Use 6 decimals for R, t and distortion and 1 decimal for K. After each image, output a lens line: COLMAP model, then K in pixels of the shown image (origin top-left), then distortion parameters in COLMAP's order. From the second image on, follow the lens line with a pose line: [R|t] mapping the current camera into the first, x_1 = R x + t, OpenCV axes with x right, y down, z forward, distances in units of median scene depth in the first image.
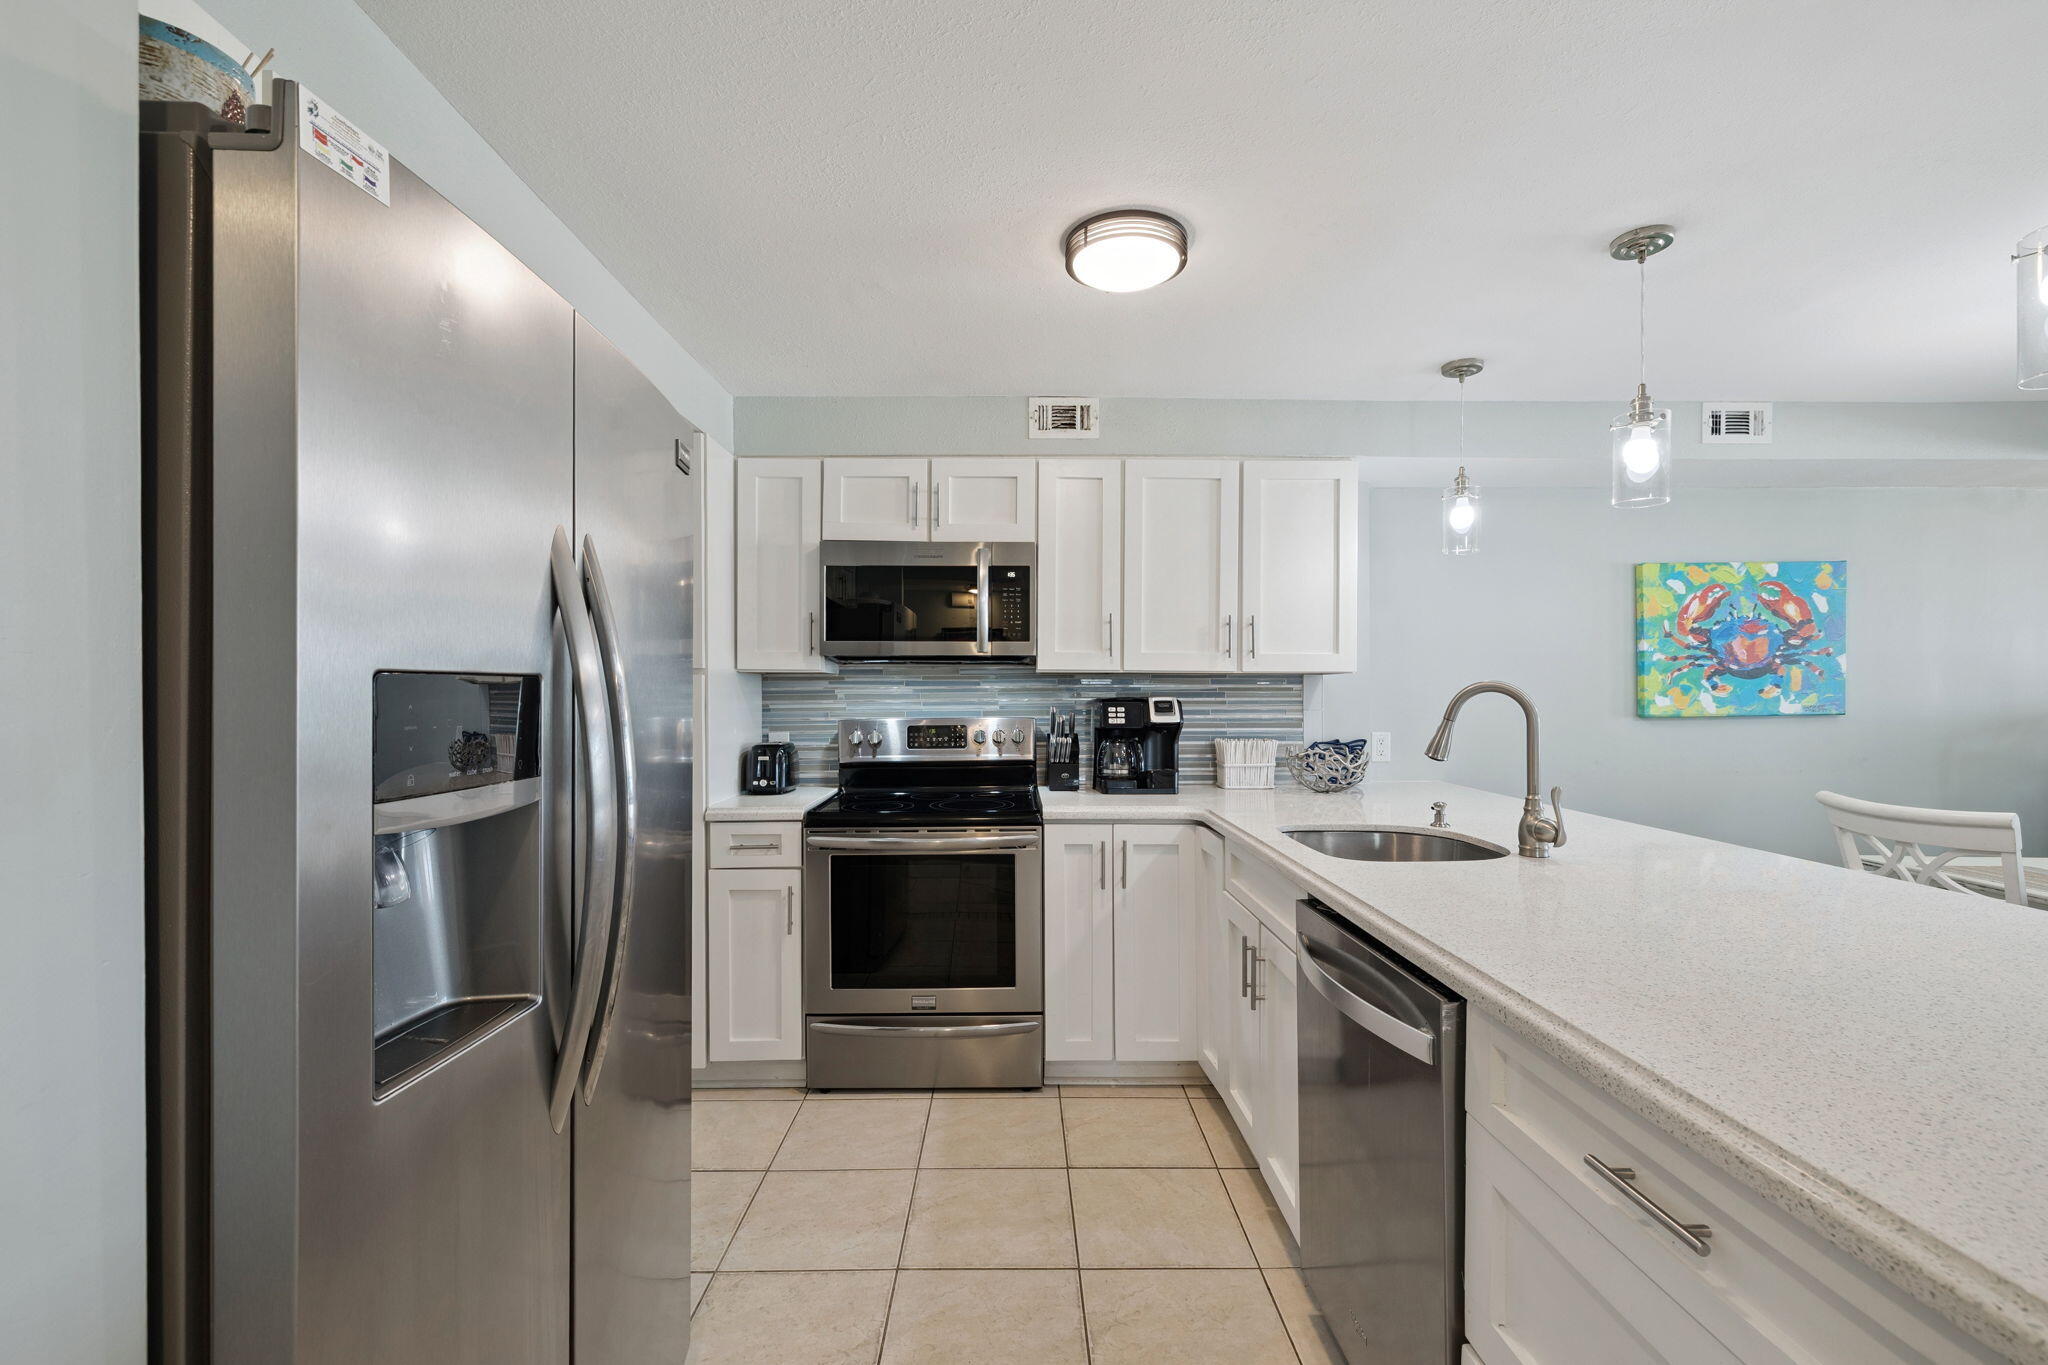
lens RADIAL K [[863.0, 0, 1022.1], [0, 863.0, 700.3], [0, 0, 1]] dist [0.001456, -0.000463]
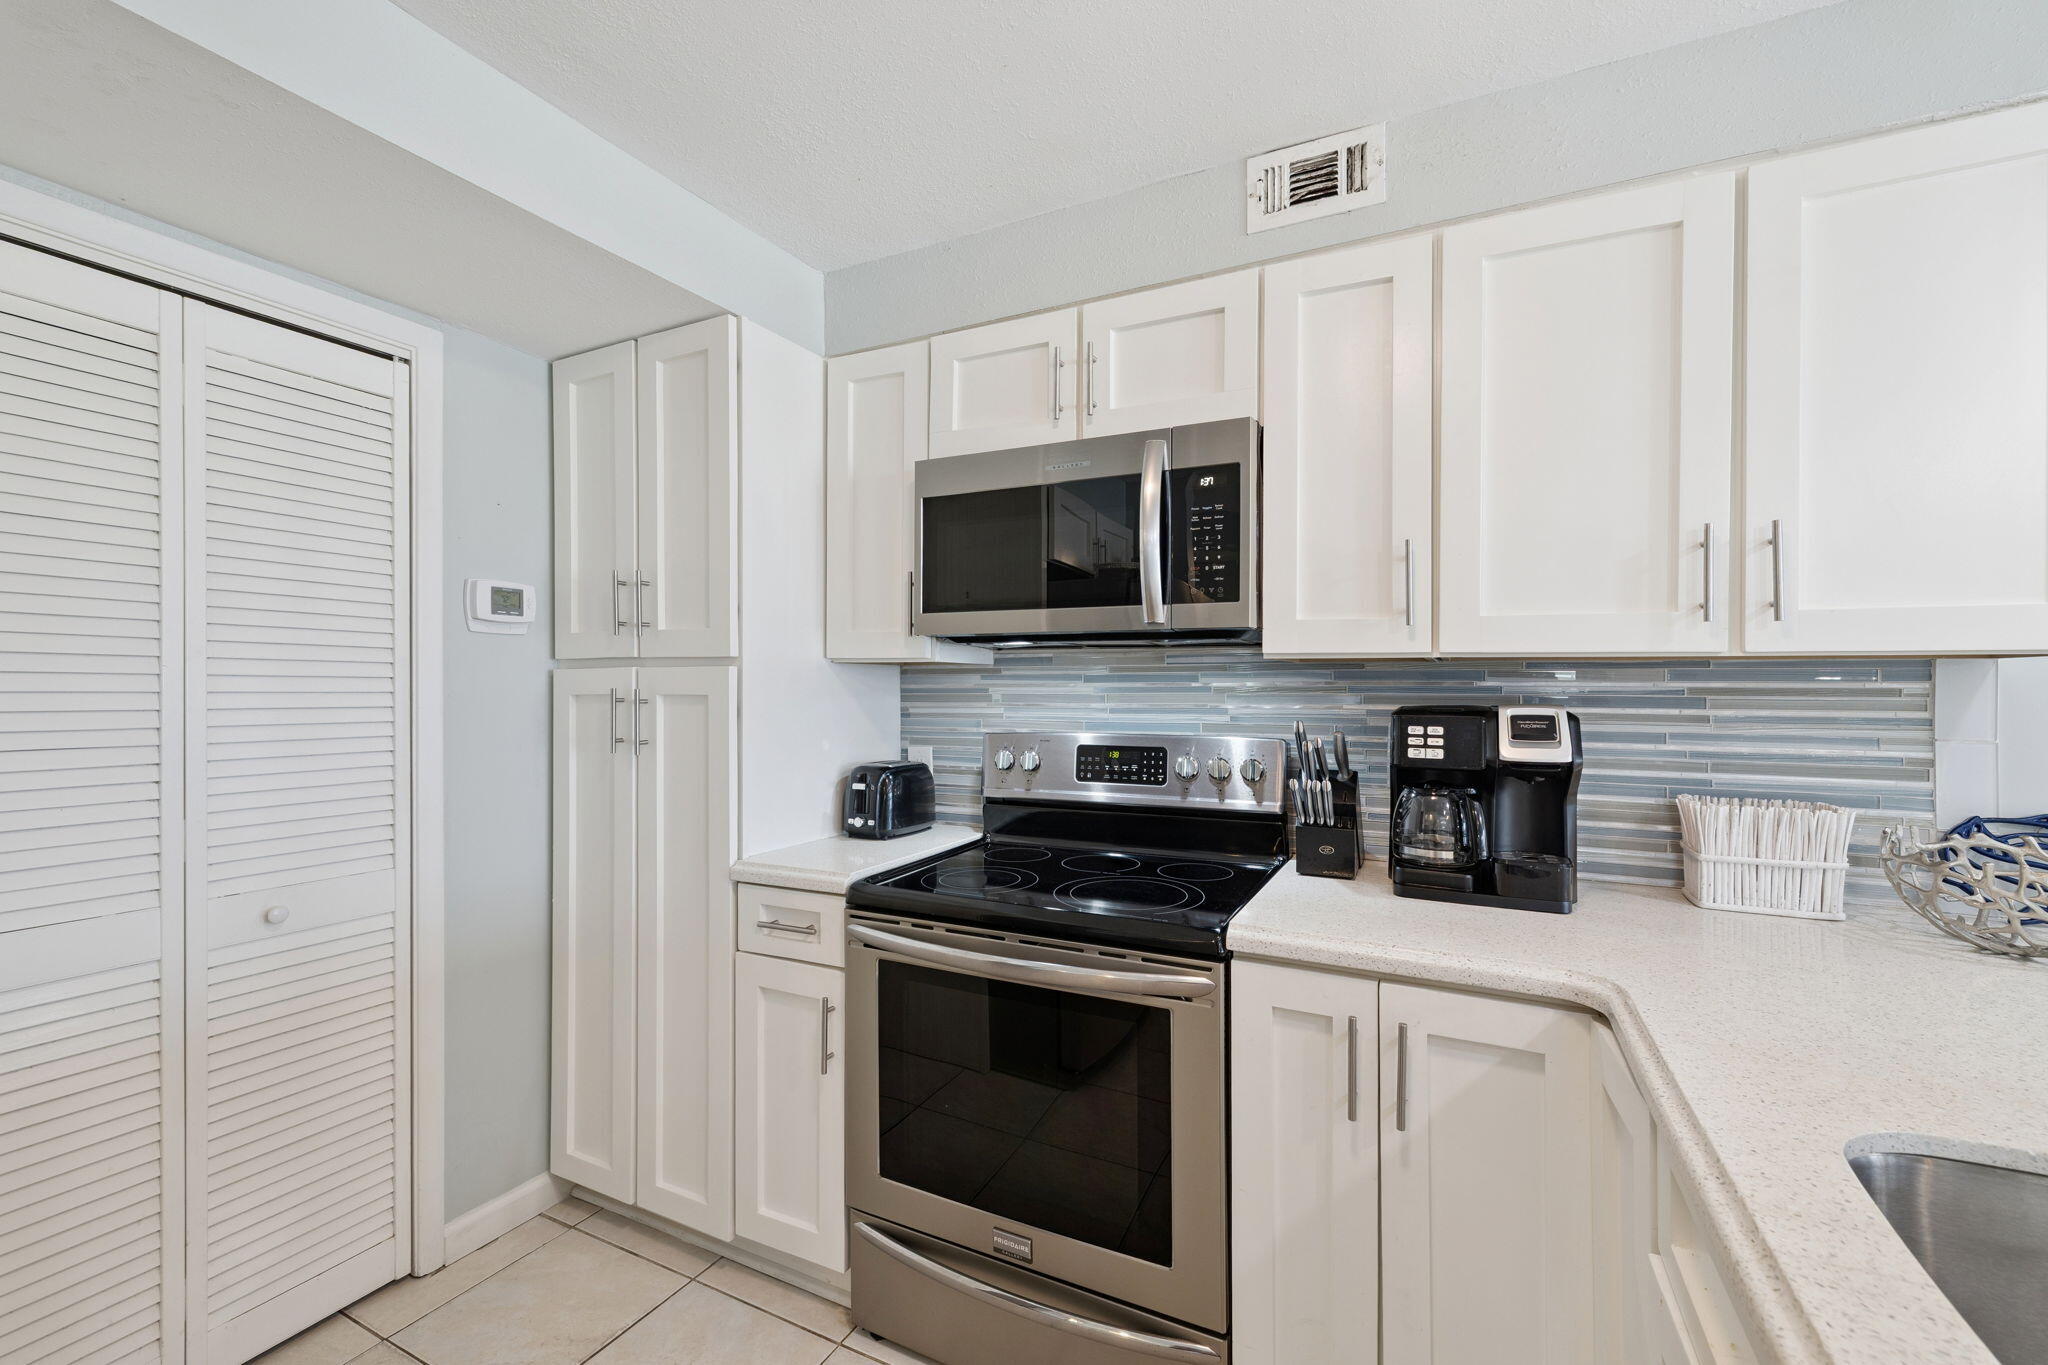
lens RADIAL K [[863.0, 0, 1013.9], [0, 863.0, 681.6], [0, 0, 1]] dist [0.001456, -0.000463]
pose [[0.883323, 0.002457, -0.468759, 0.133741], [-0.008573, 0.999904, -0.010915, -0.010230], [0.468687, 0.013660, 0.883259, 0.442734]]
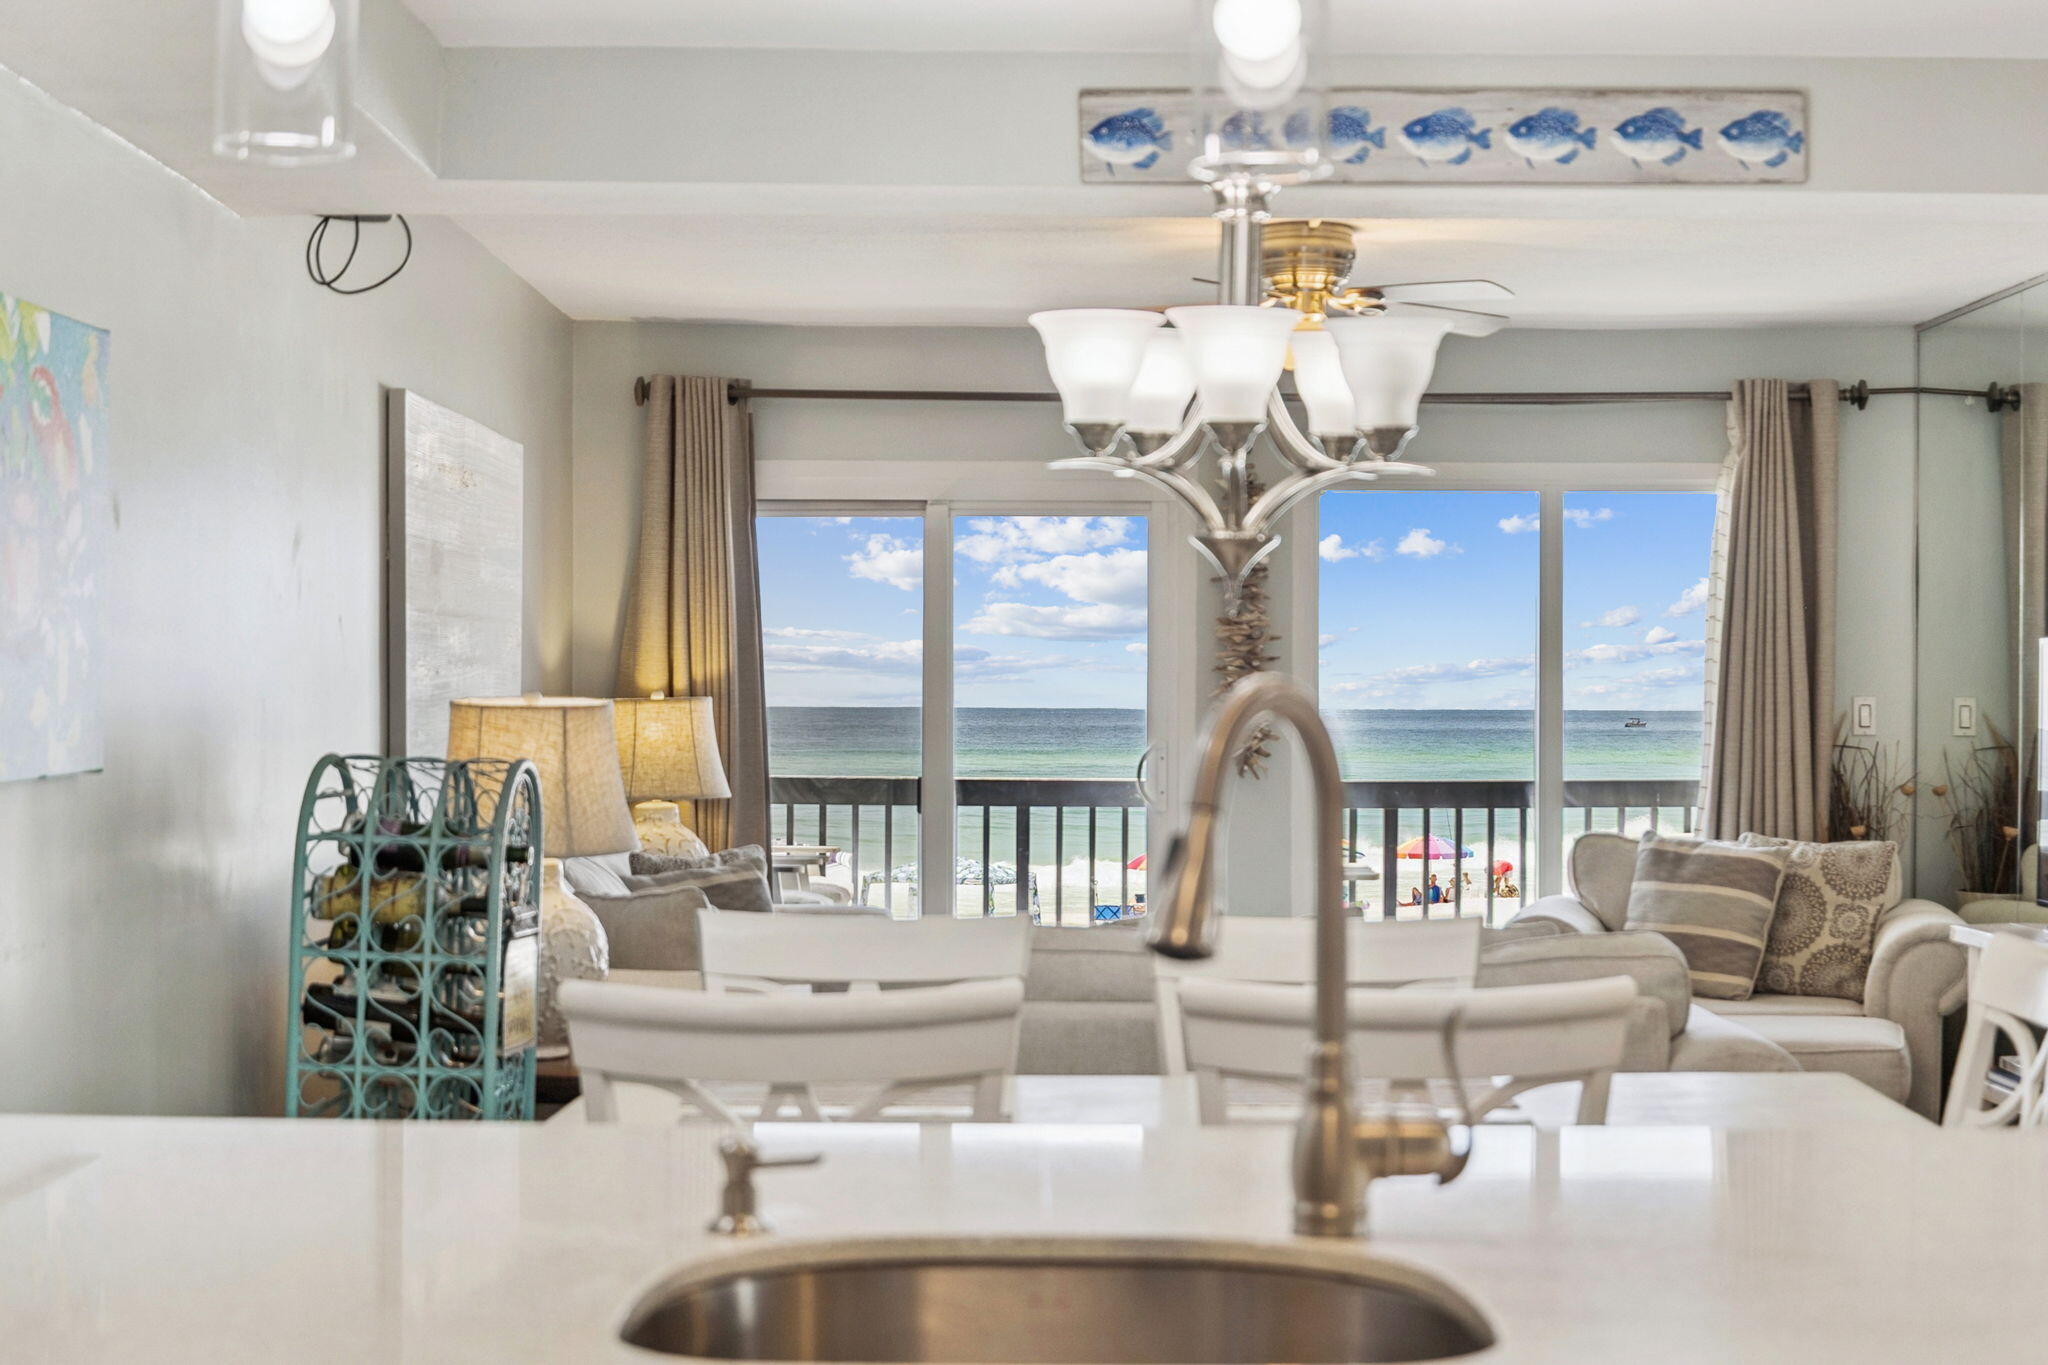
lens RADIAL K [[3170.9, 0, 974.5], [0, 3170.9, 694.2], [0, 0, 1]] dist [-0.094045, 0.000000]
pose [[0.024655, 0.003669, 0.999689, -0.354085], [0.006222, 0.999973, -0.003824, -0.007961], [-0.999677, 0.006314, 0.024631, 0.692521]]
